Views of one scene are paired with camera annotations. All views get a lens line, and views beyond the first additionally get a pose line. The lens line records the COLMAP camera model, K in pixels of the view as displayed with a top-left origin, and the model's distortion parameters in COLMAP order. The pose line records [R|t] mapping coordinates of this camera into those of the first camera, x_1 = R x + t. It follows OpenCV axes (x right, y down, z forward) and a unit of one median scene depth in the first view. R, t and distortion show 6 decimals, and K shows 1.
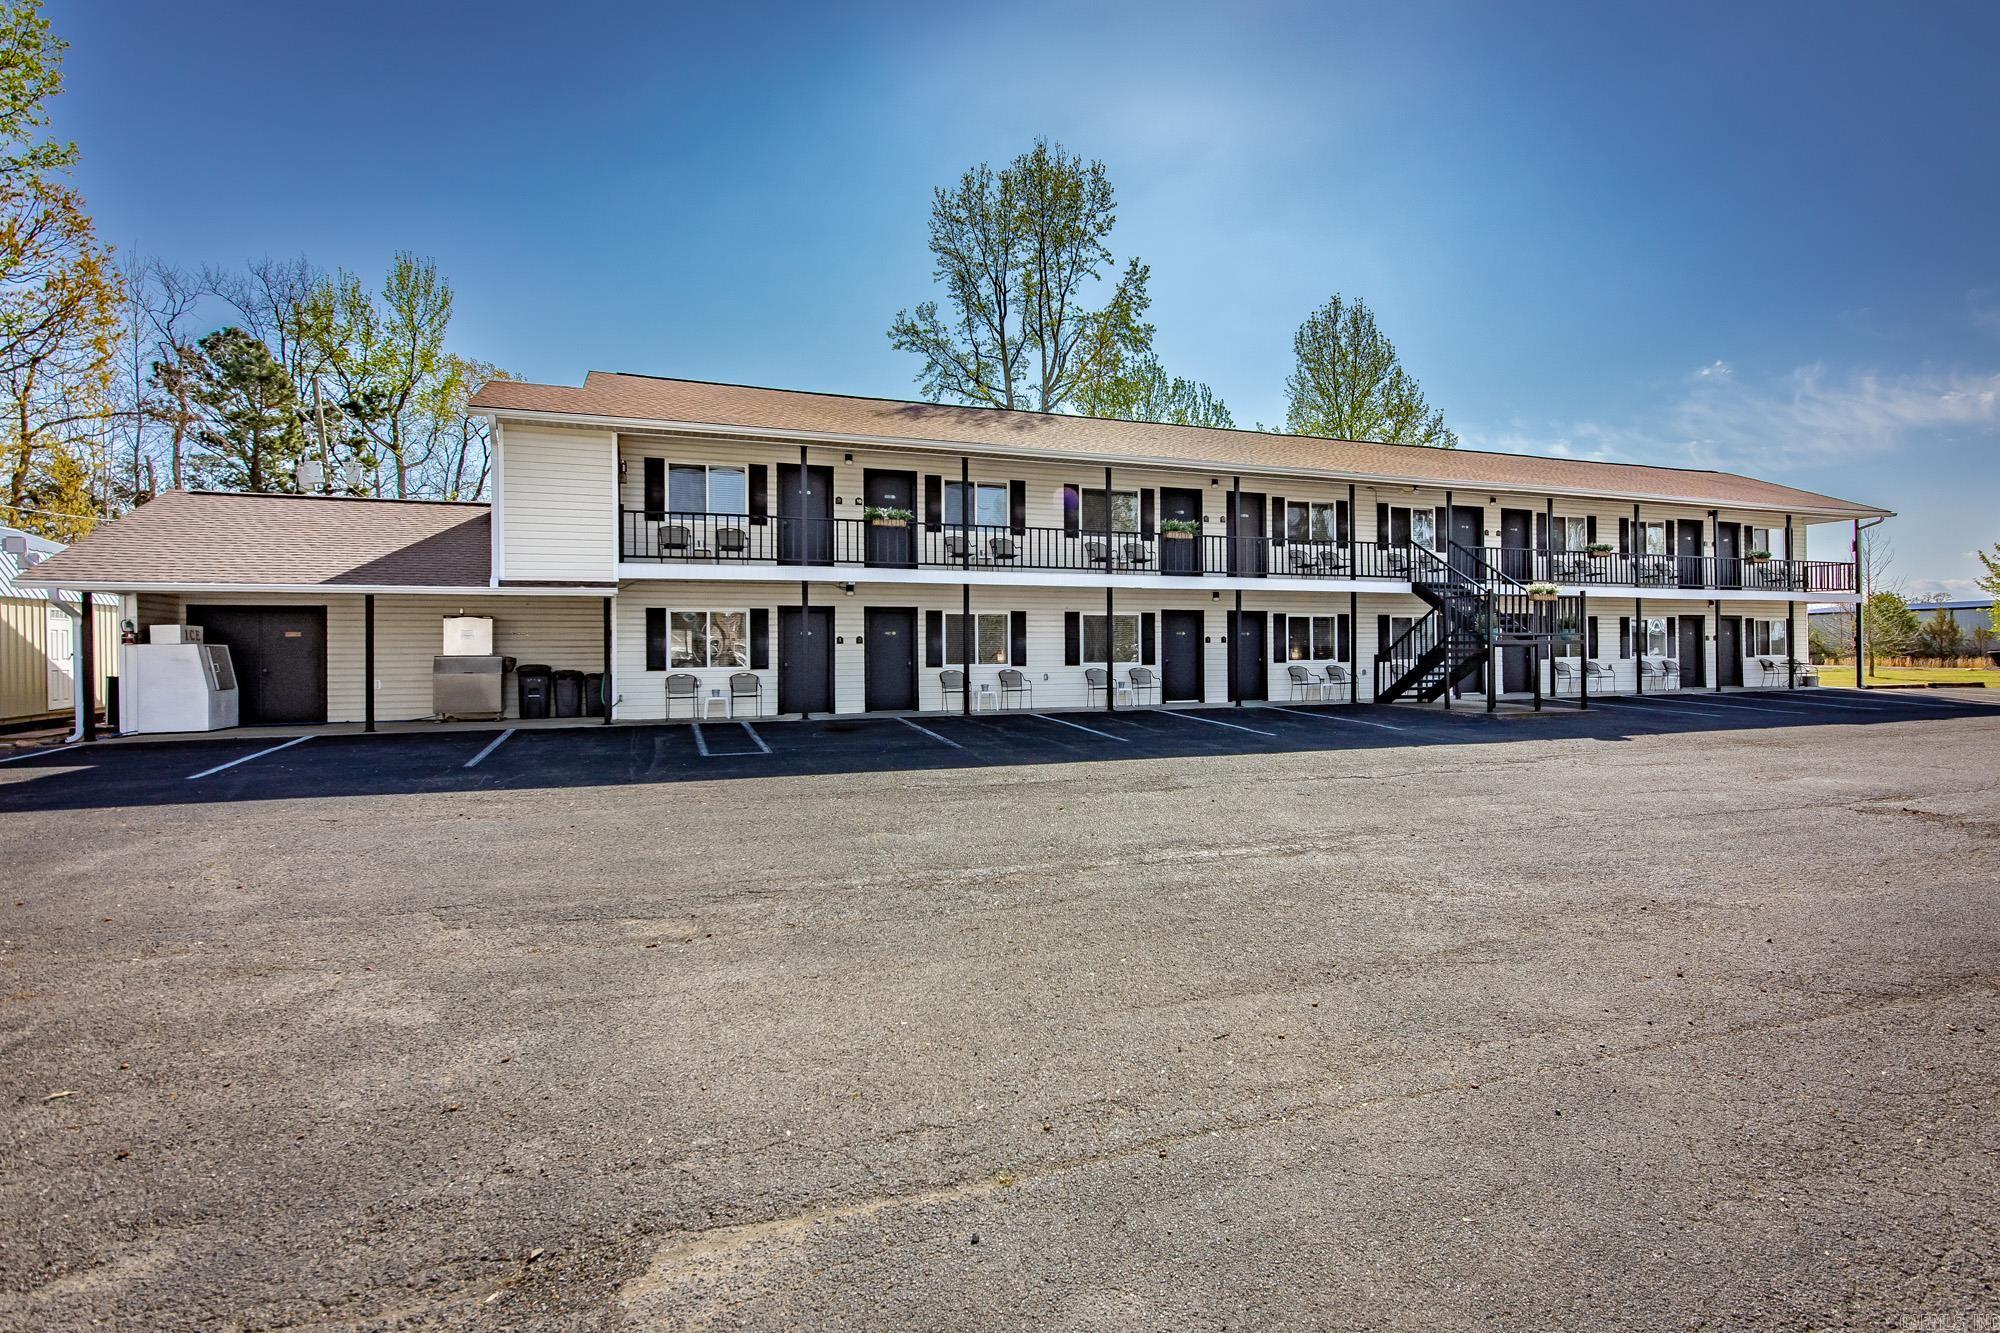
lens RADIAL K [[962.7, 0, 998.5], [0, 962.7, 646.1], [0, 0, 1]] dist [0.031117, 0.001348]
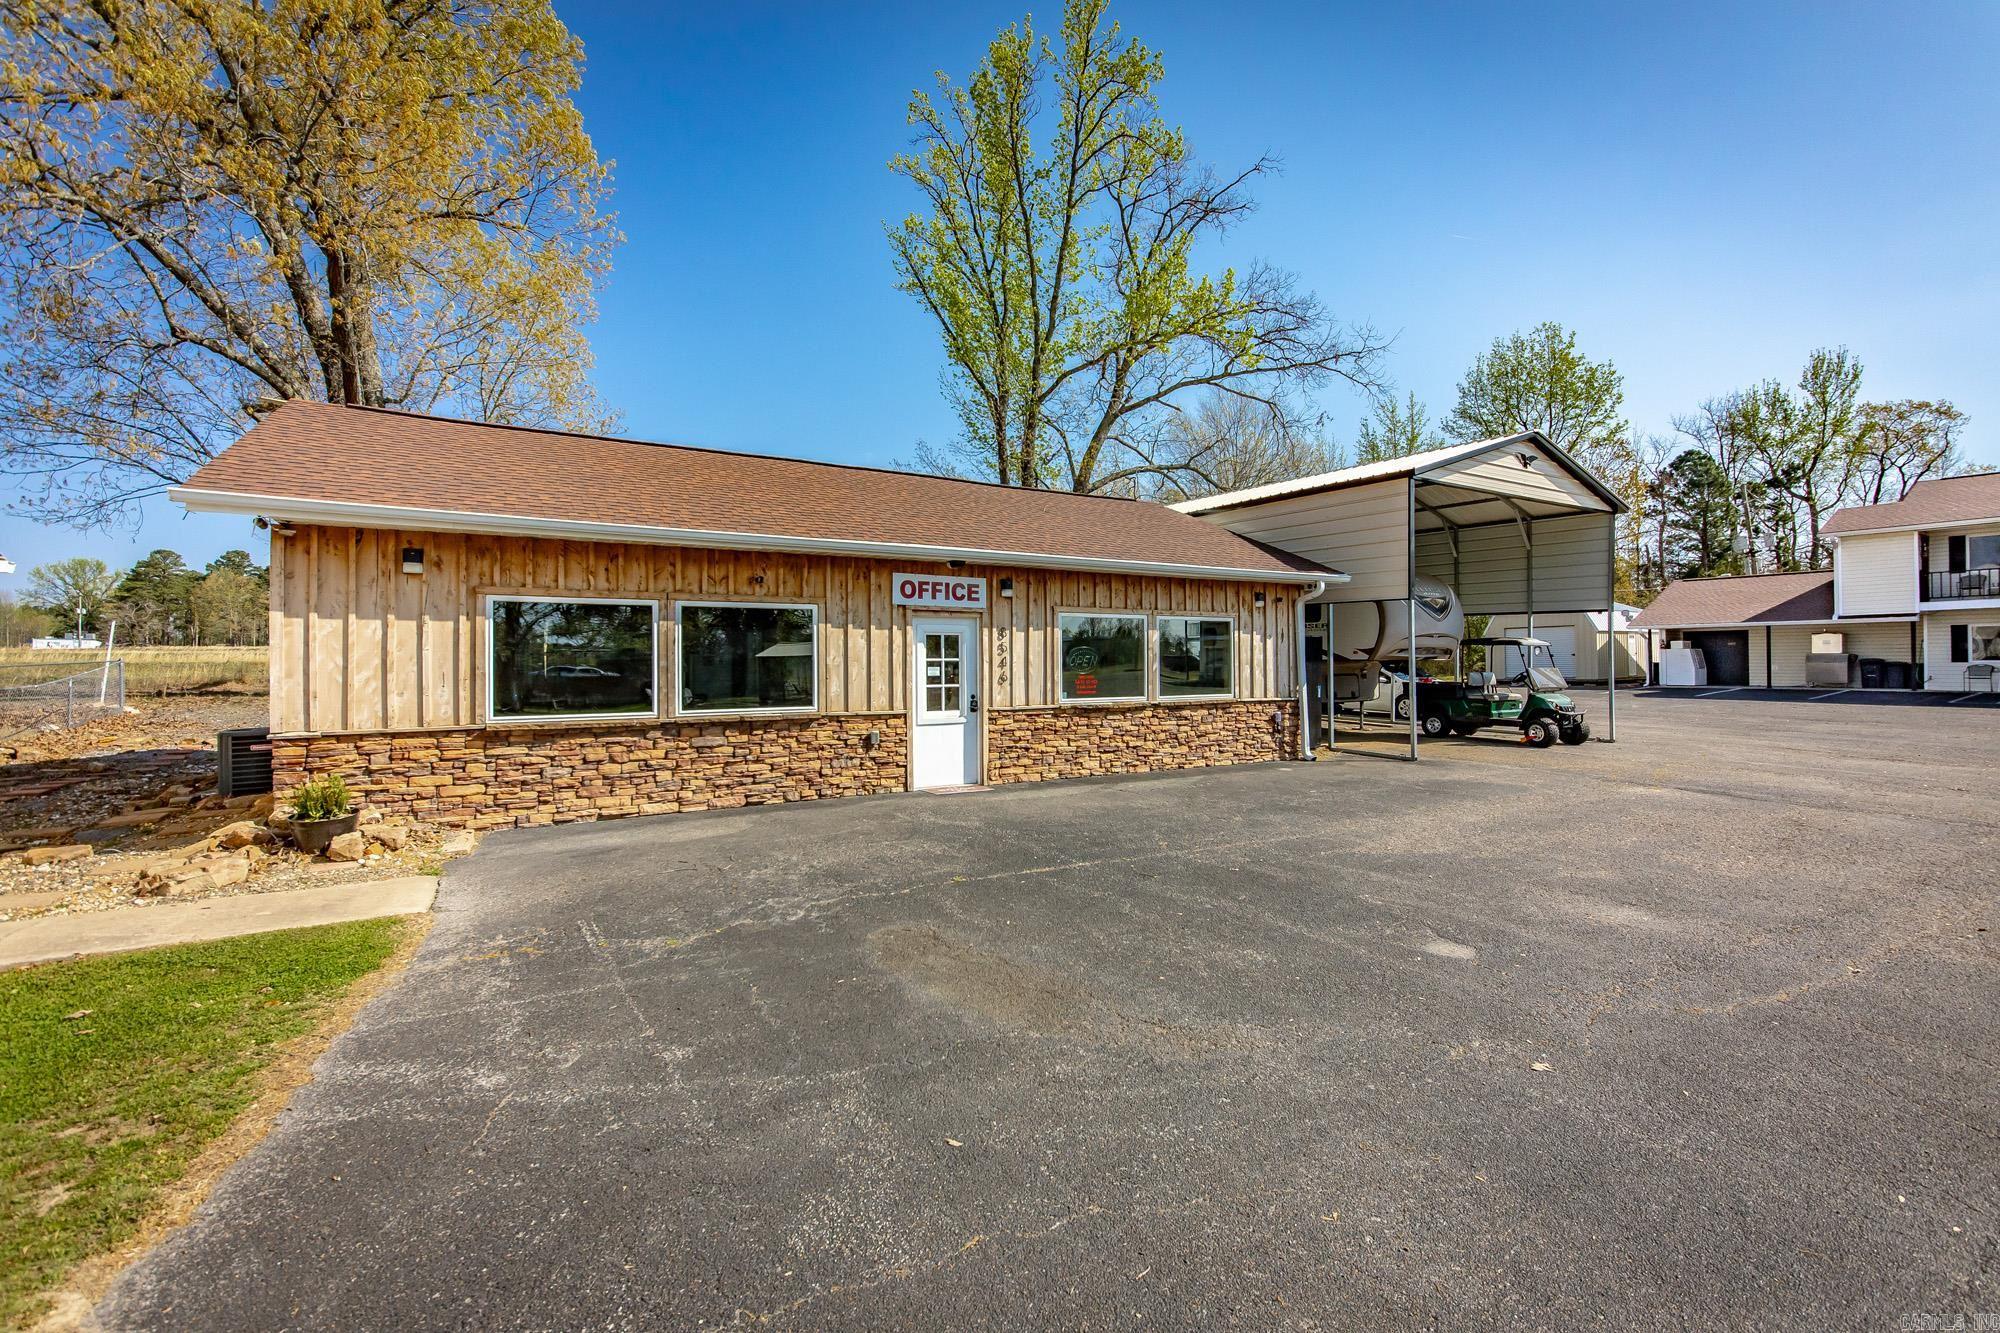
lens RADIAL K [[857.3, 0, 999.1], [0, 857.3, 654.4], [0, 0, 1]] dist [0.003314, 0.000694]
pose [[0.240676, -0.001316, -0.970605, 0.661202], [0.008113, 0.999967, 0.000655, -0.003162], [0.970572, -0.008032, 0.240679, -0.925845]]
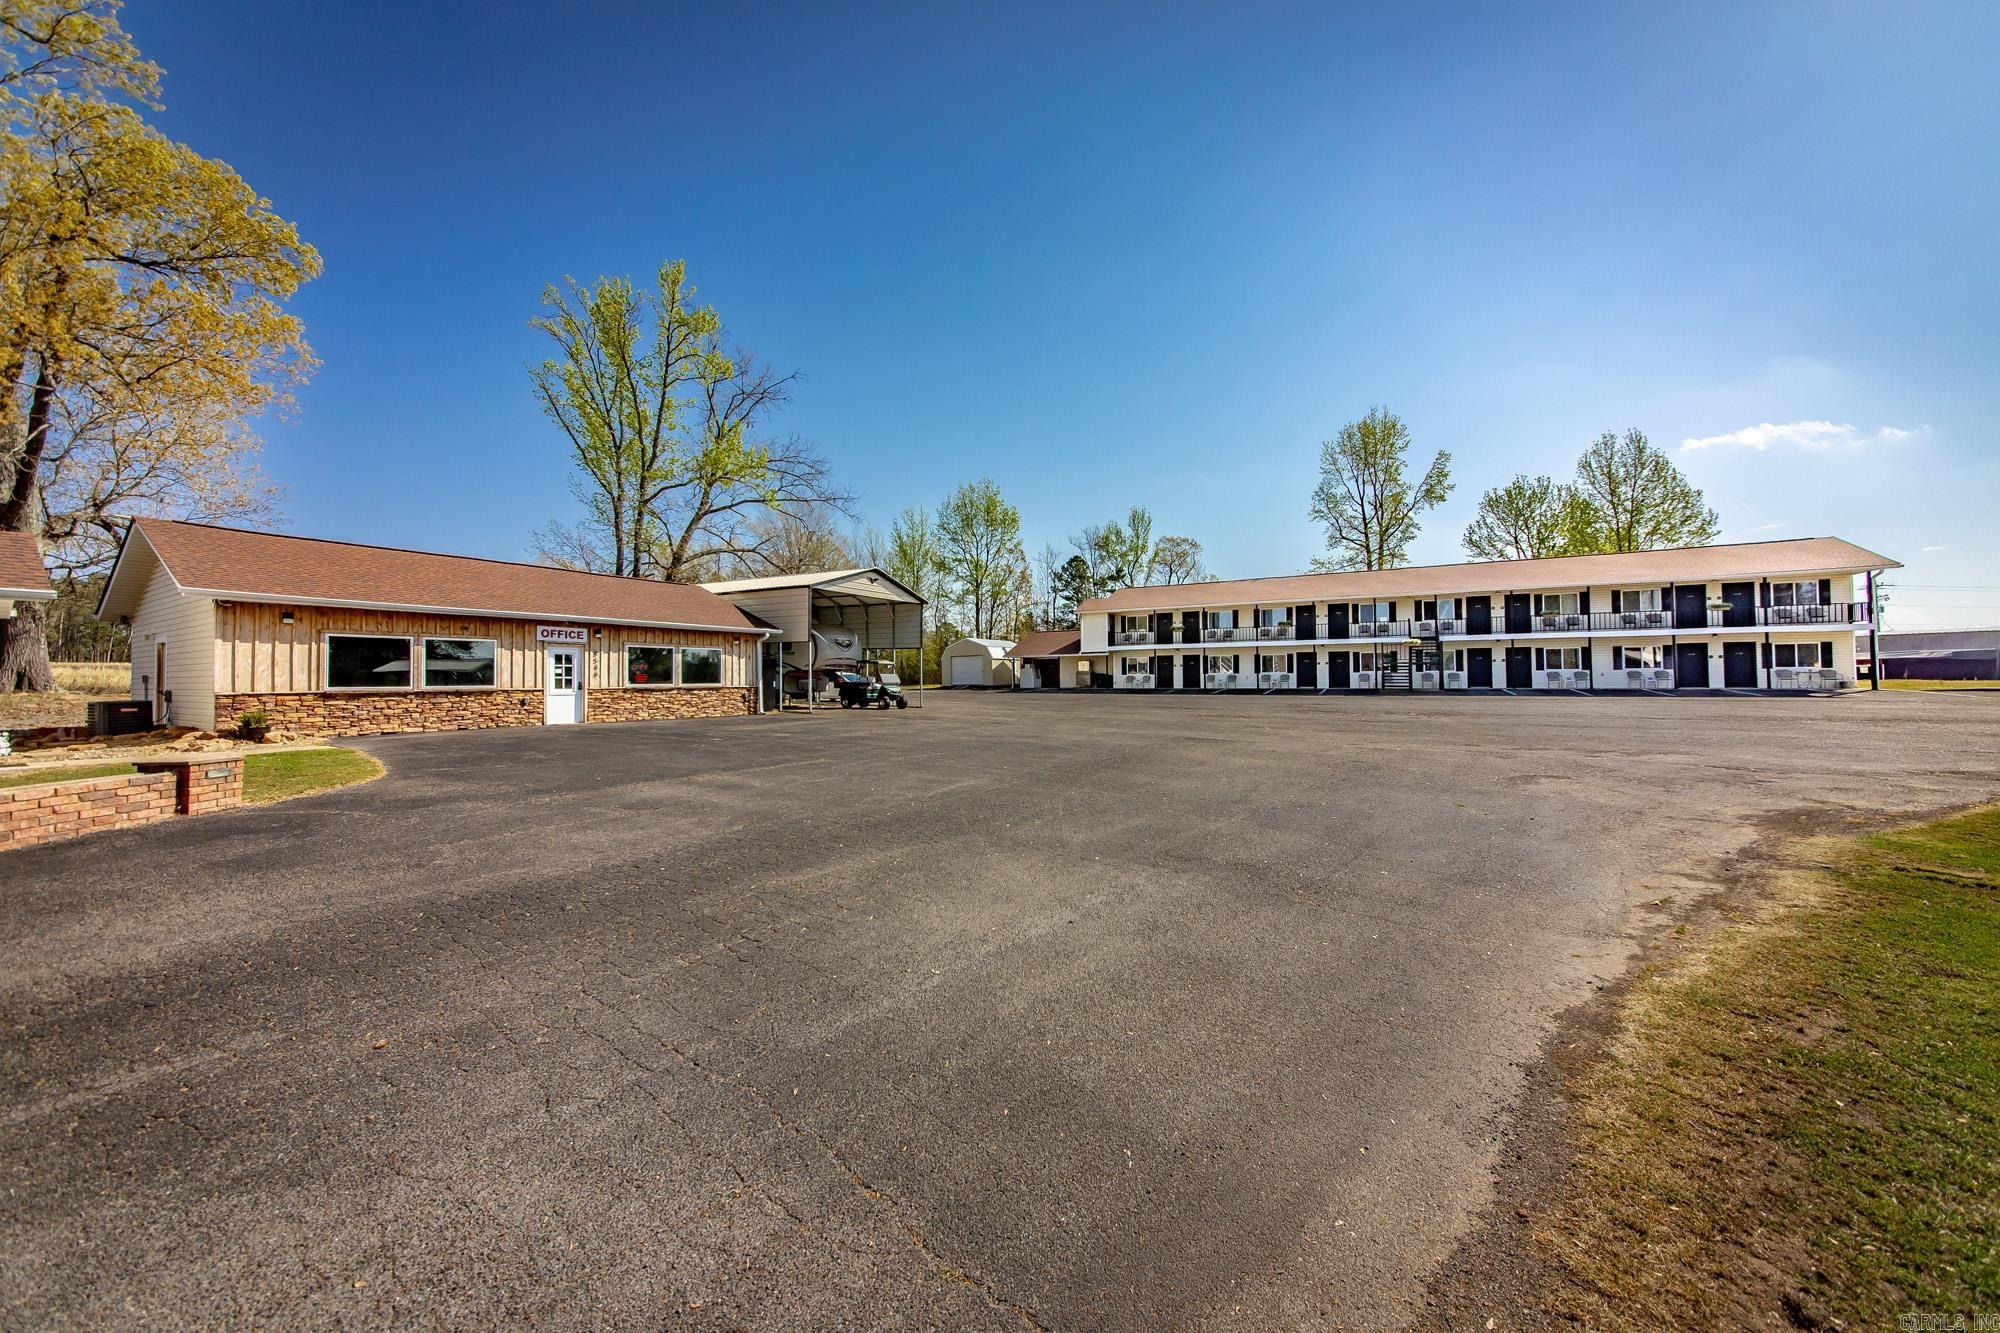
lens RADIAL K [[707.4, 0, 998.4], [0, 707.4, 670.1], [0, 0, 1]] dist [-0.001275, 0.001675]
pose [[0.654238, -0.008765, -0.756238, 1.258609], [0.007641, 0.999958, -0.004979, 0.015705], [0.756250, -0.002521, 0.654278, -1.014990]]
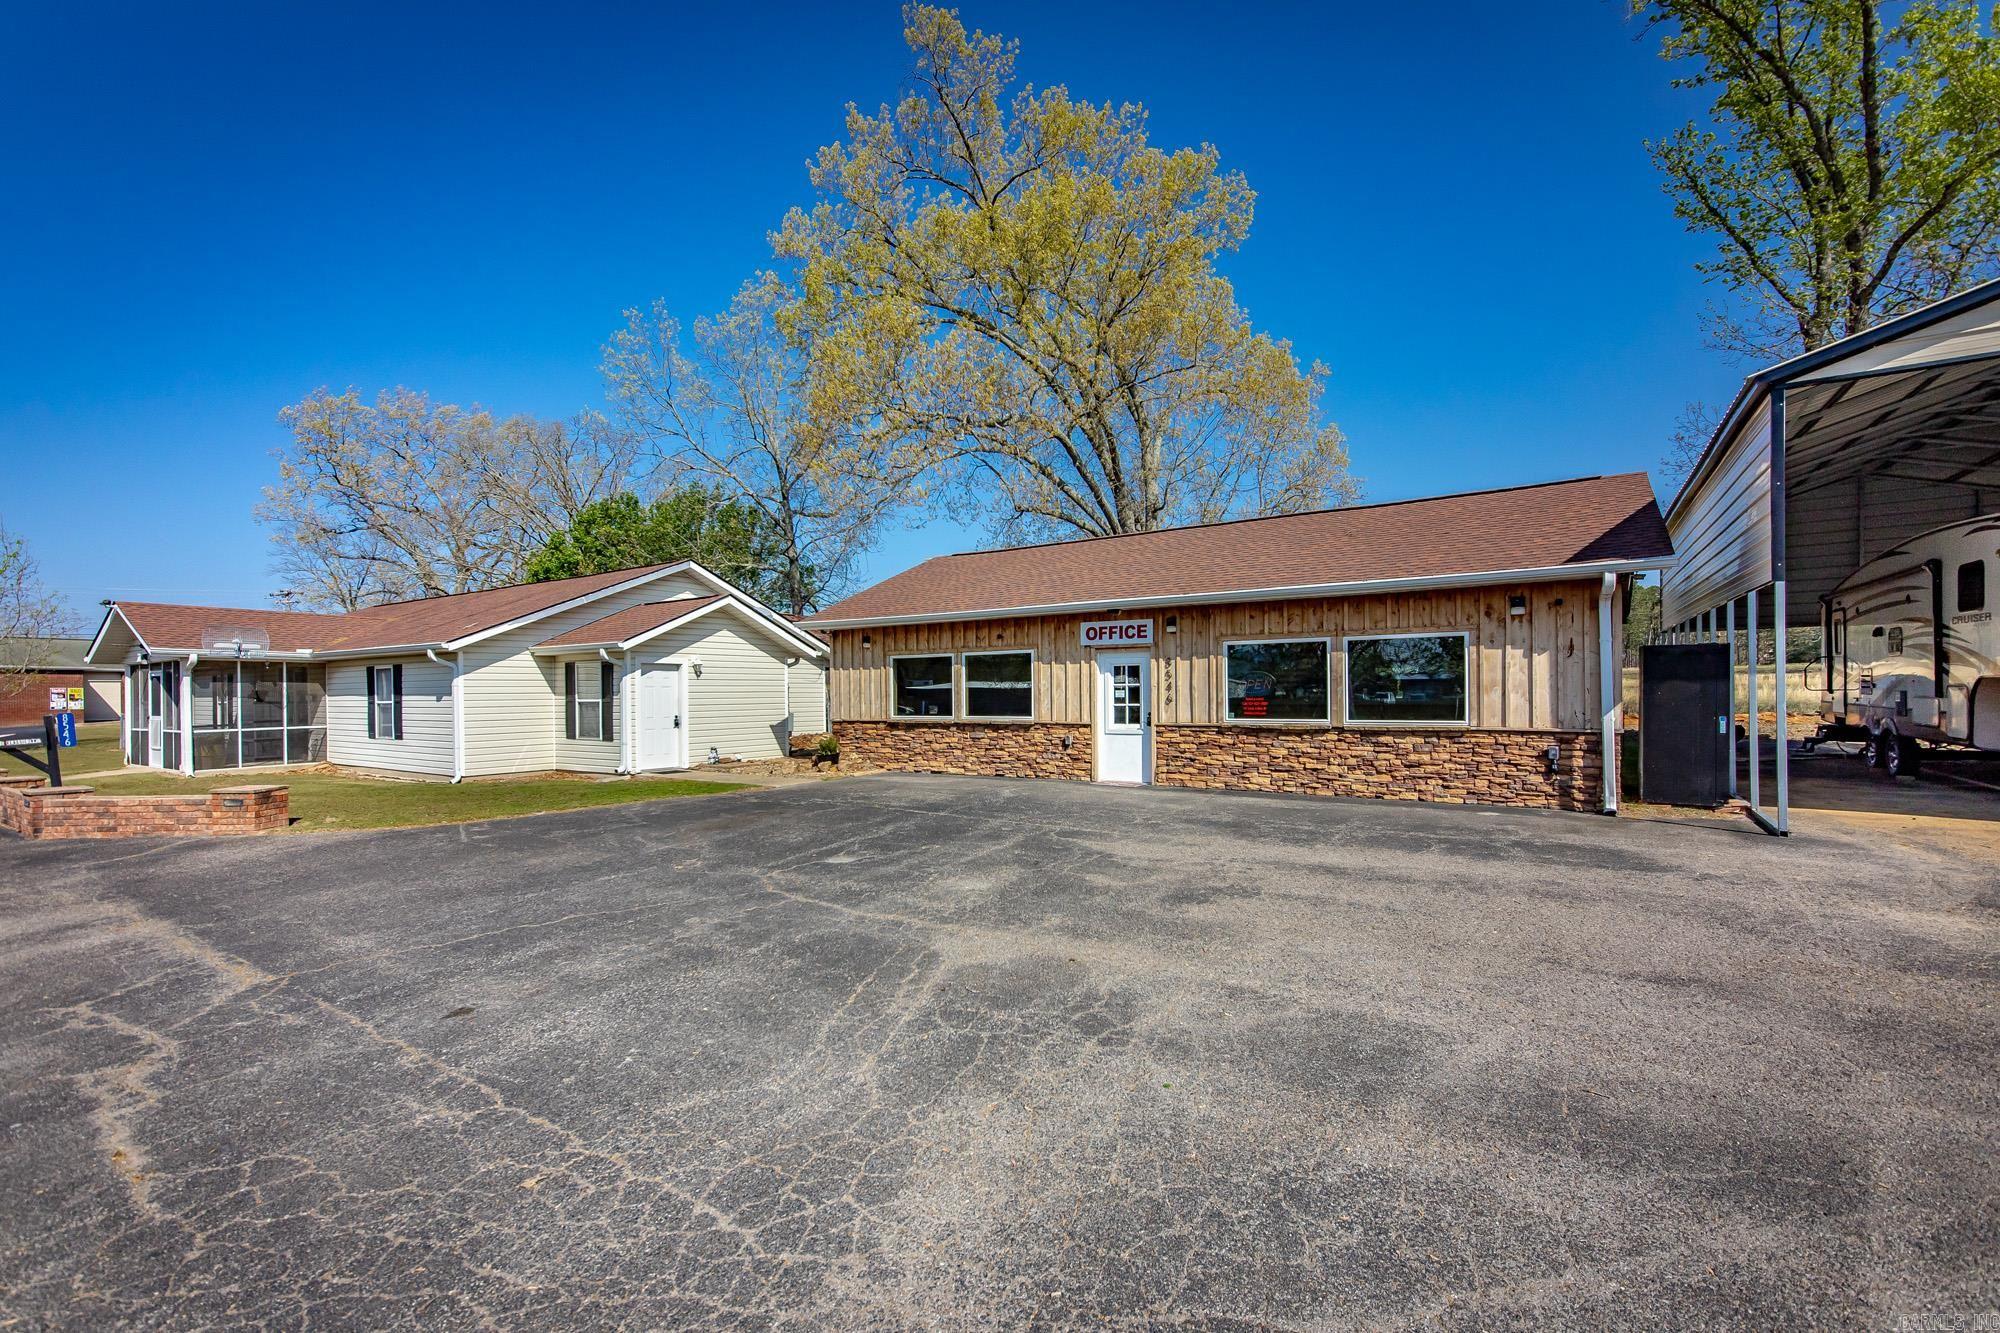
lens RADIAL K [[857.3, 0, 995.8], [0, 857.3, 696.1], [0, 0, 1]] dist [0.003314, 0.000694]
pose [[-0.766902, 0.012791, -0.641636, 0.661033], [0.016370, 0.999866, 0.000367, 0.007577], [0.641555, -0.010223, -0.767009, -0.357898]]
